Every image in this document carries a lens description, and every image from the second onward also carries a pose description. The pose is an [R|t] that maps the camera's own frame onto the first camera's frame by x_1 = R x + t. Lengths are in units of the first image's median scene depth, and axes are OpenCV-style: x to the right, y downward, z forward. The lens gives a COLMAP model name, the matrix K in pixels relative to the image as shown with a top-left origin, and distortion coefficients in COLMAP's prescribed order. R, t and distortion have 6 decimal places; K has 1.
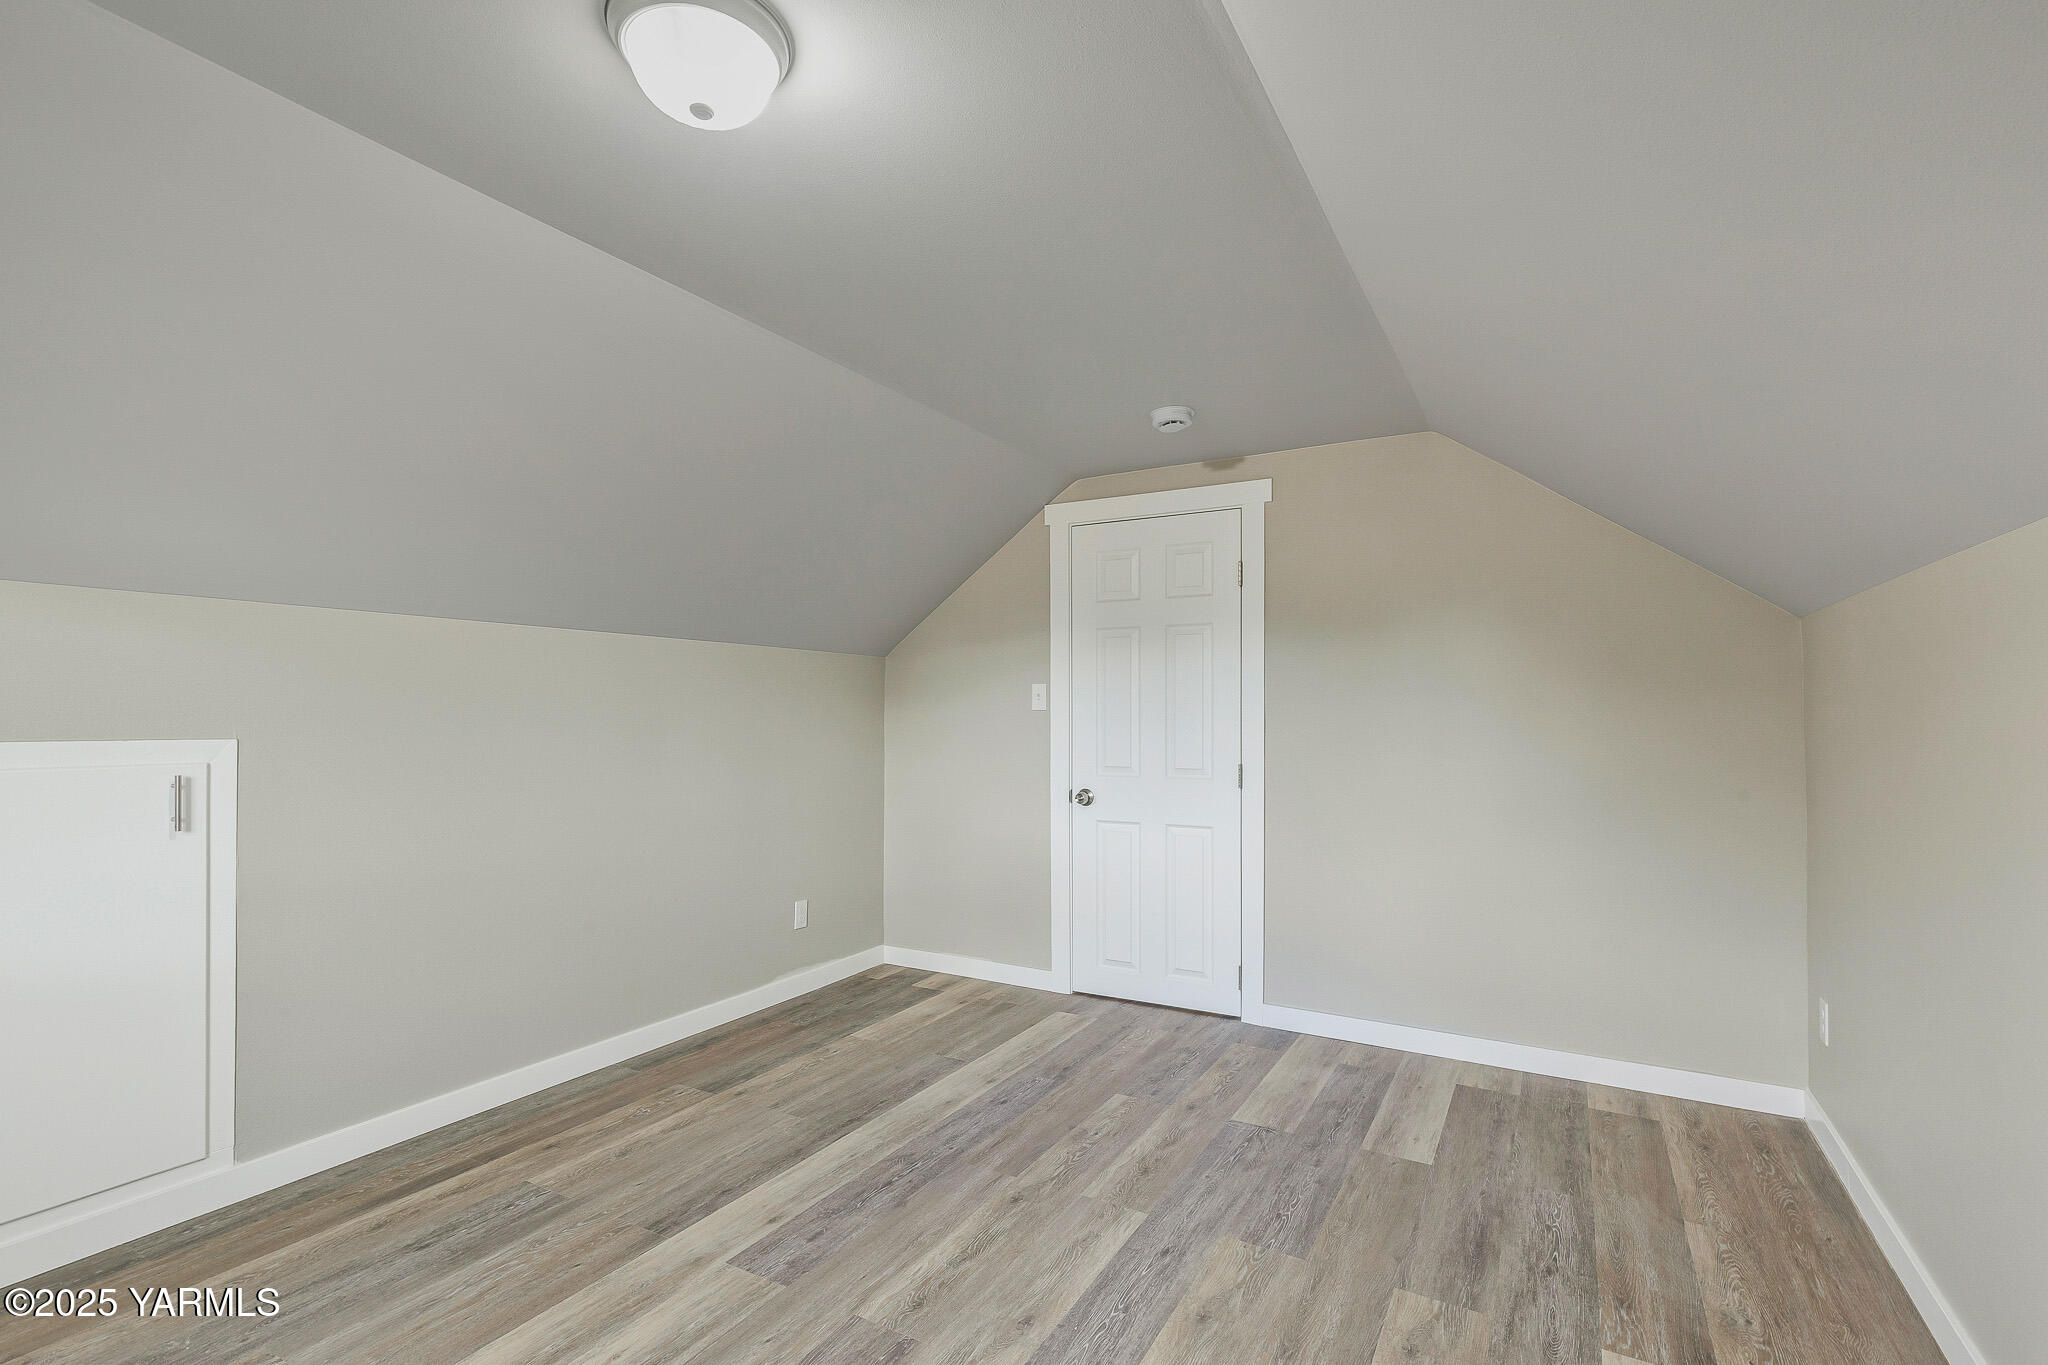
lens RADIAL K [[972.3, 0, 1027.9], [0, 972.3, 693.7], [0, 0, 1]] dist [0.001773, -0.000810]
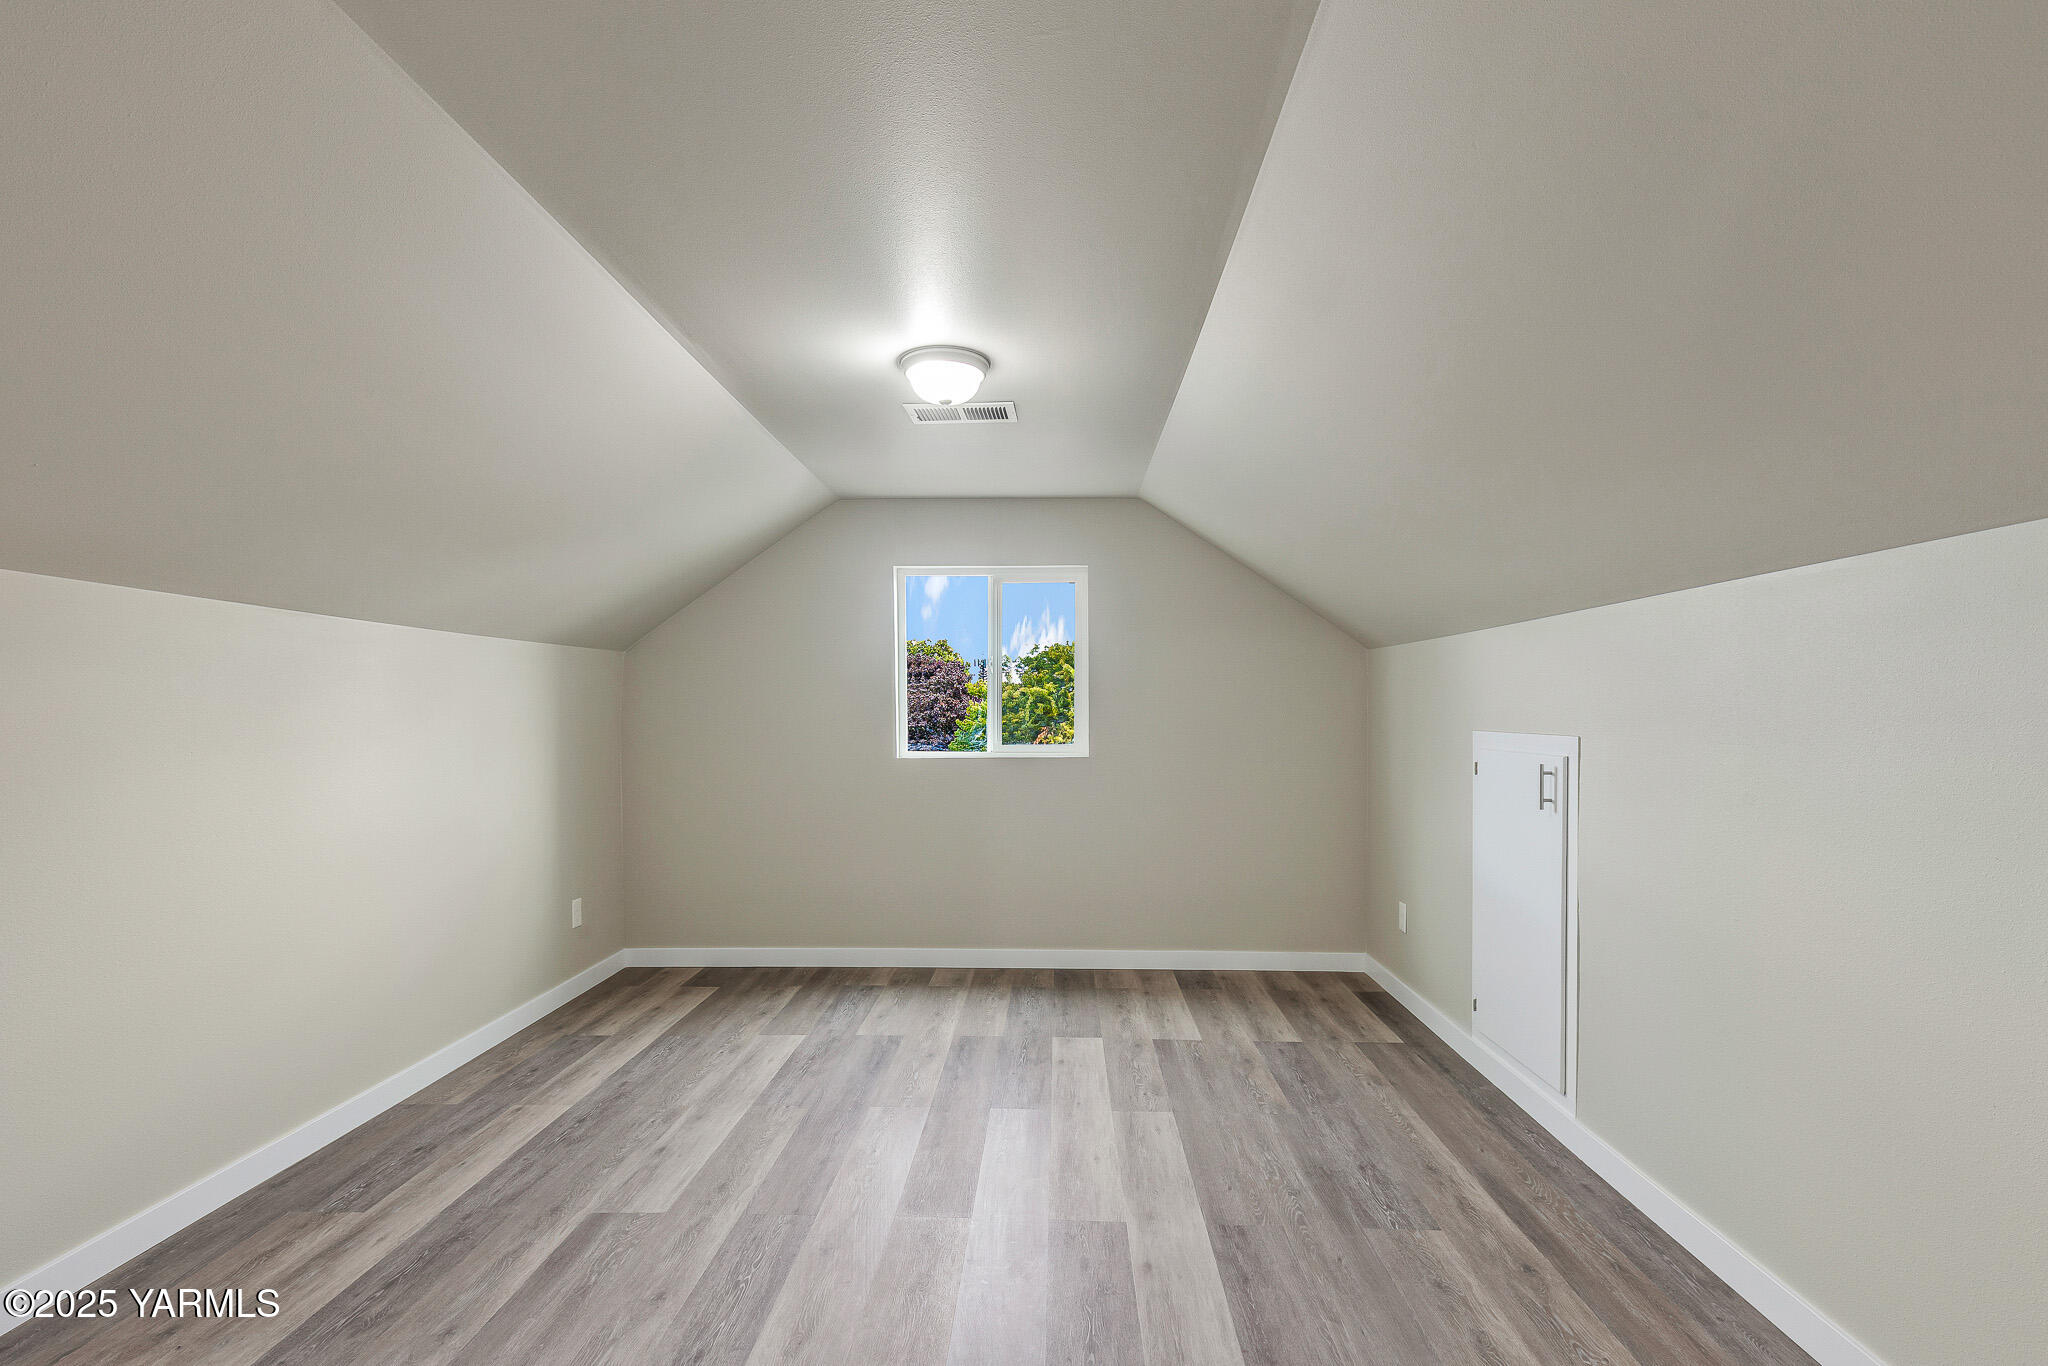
lens RADIAL K [[972.3, 0, 1033.9], [0, 972.3, 693.5], [0, 0, 1]] dist [0.001773, -0.000810]
pose [[-0.886611, -0.008579, -0.462437, 0.269626], [0.010920, 0.999161, -0.039474, 0.039516], [0.462387, -0.040048, -0.885773, 1.843623]]
